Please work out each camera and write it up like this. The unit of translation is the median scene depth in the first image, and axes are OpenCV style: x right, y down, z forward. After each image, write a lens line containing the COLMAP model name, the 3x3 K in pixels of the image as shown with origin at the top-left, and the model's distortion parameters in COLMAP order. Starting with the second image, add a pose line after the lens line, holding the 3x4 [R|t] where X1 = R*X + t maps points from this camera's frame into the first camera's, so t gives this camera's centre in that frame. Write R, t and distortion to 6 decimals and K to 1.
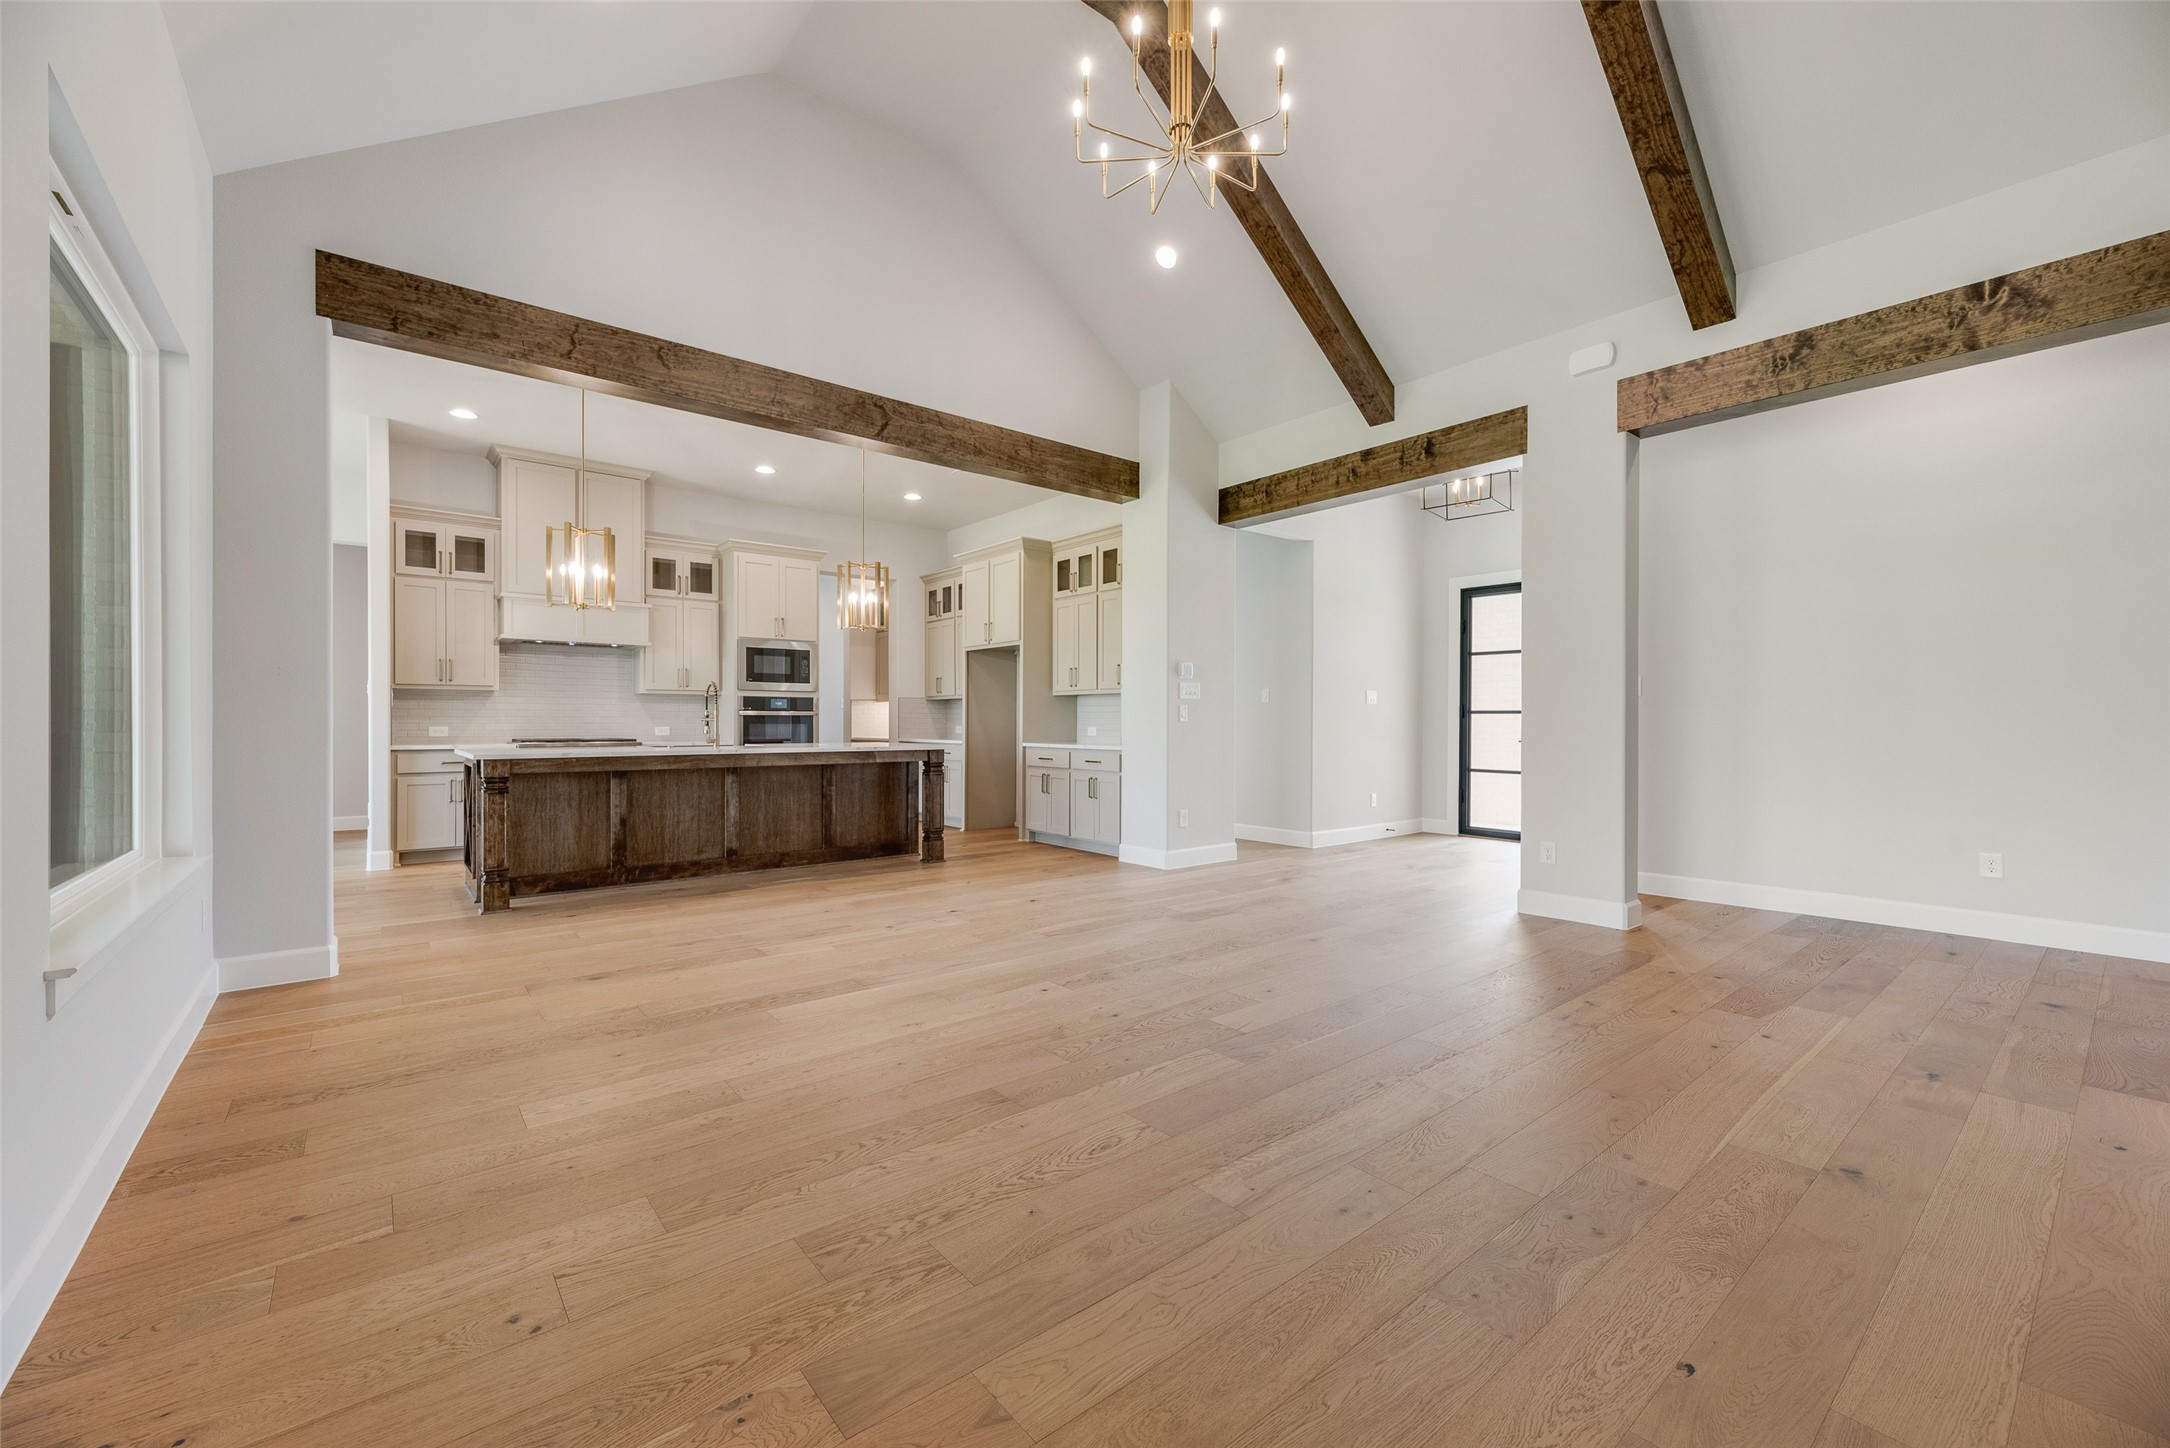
lens RADIAL K [[880.4, 0, 1077.6], [0, 880.4, 730.8], [0, 0, 1]] dist [0.003424, 0.000262]
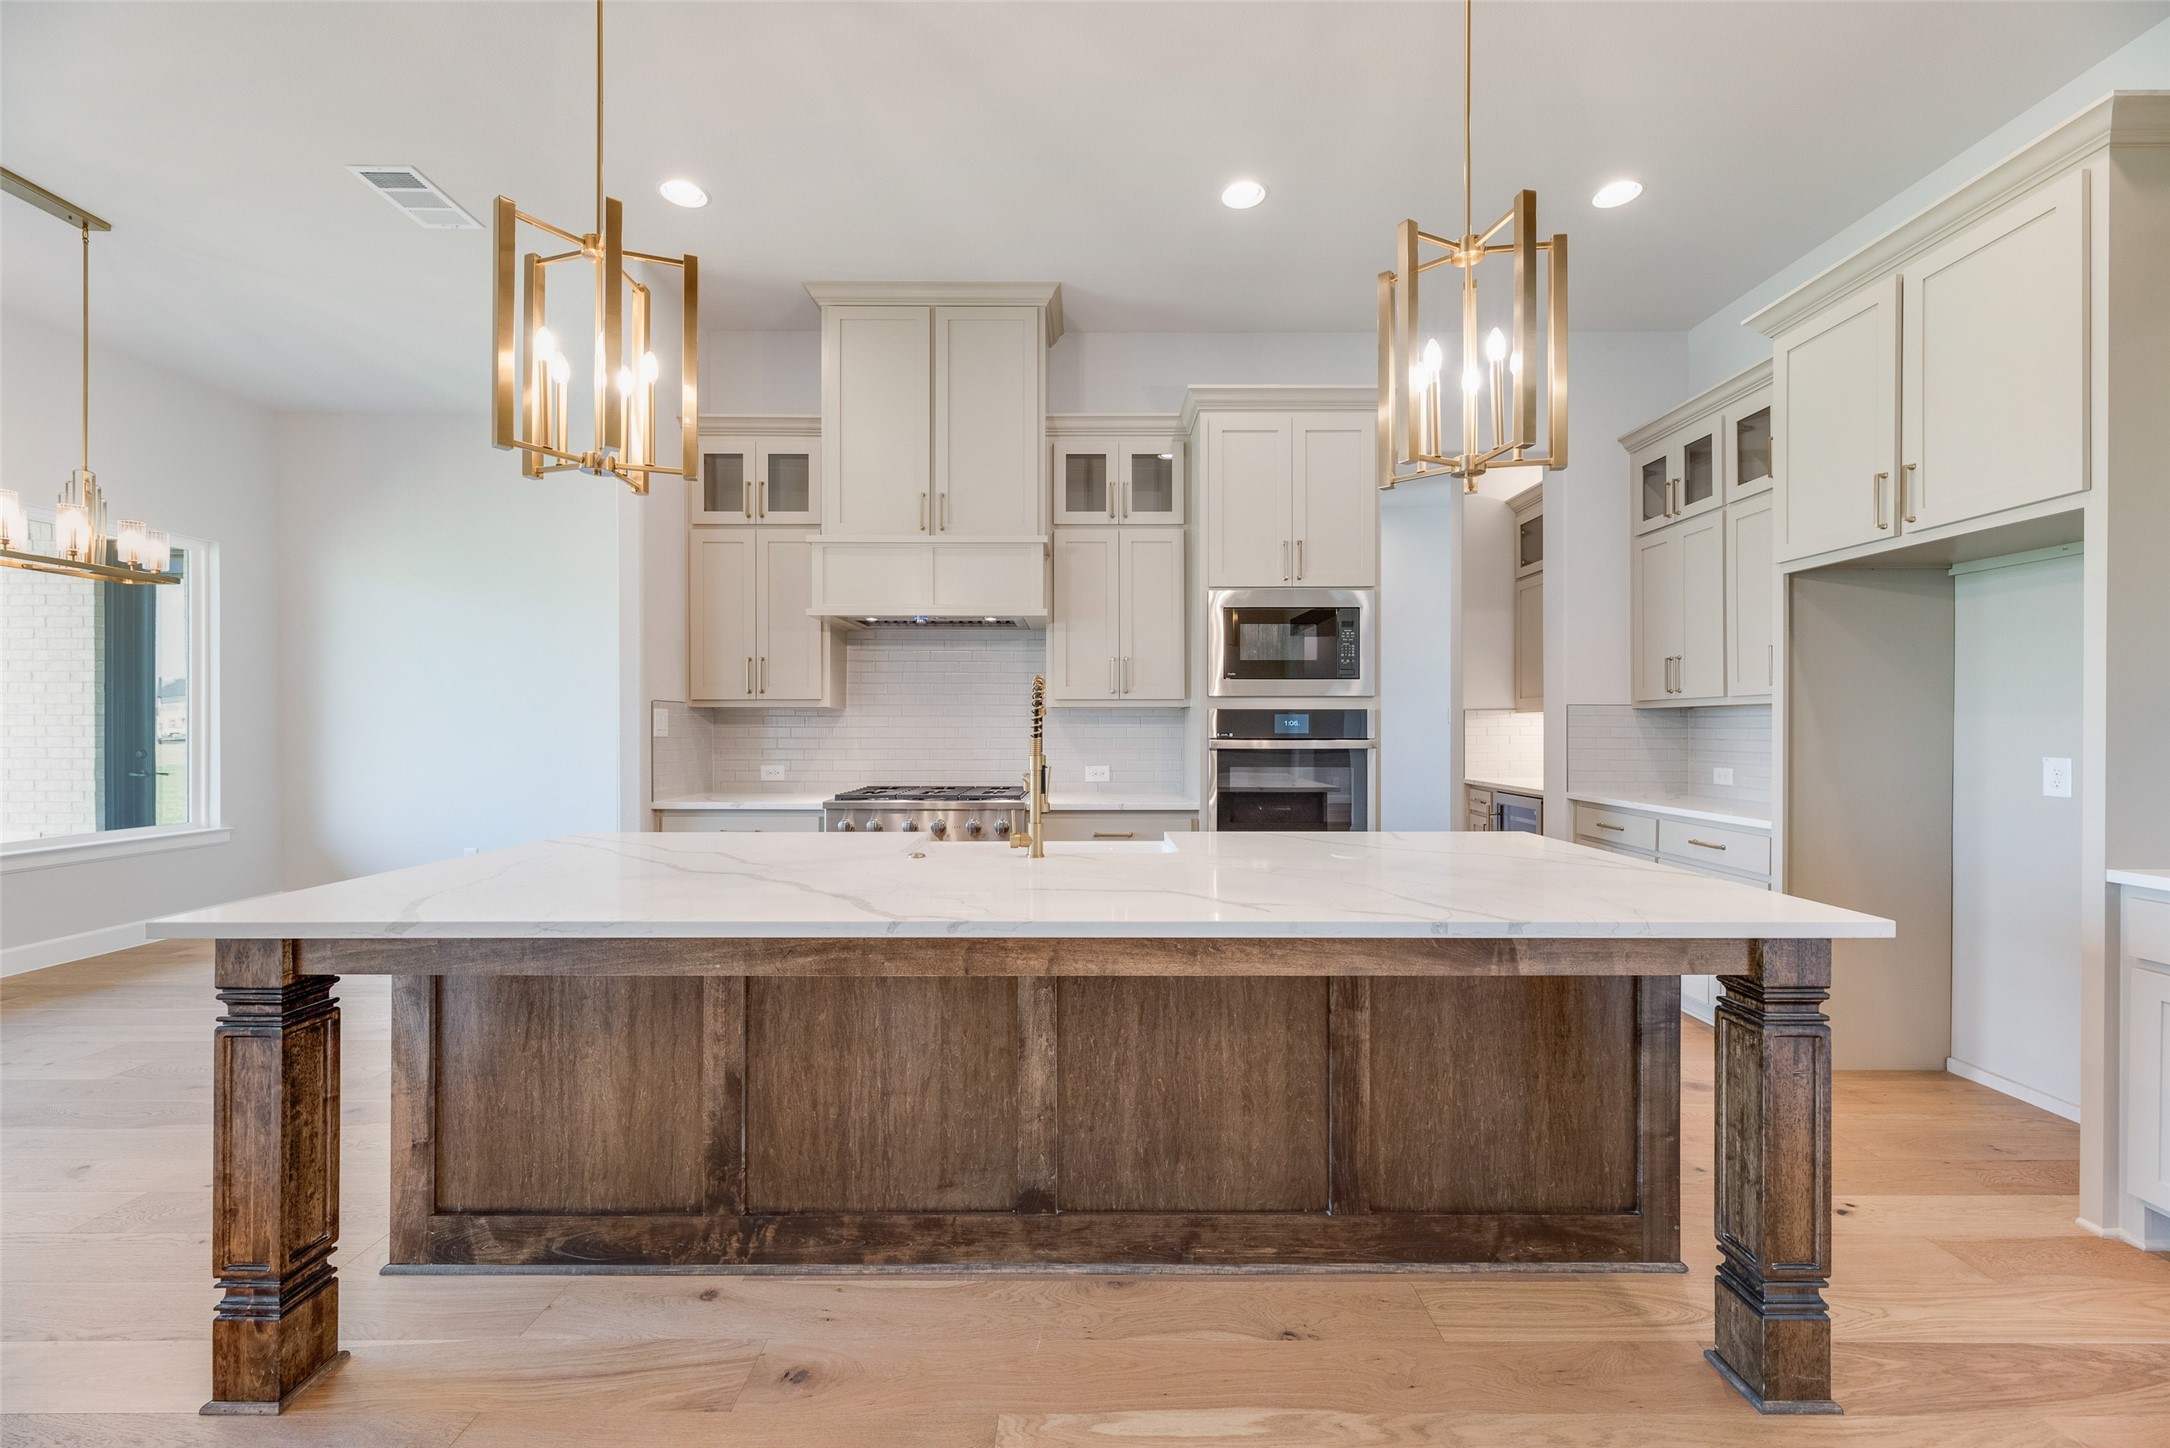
lens RADIAL K [[880.4, 0, 1089.8], [0, 880.4, 728.2], [0, 0, 1]] dist [0.003424, 0.000262]
pose [[0.782918, 0.000643, -0.622124, -0.174445], [-0.005009, 0.999974, -0.005271, -0.034075], [0.622104, 0.007243, 0.782901, 0.754469]]
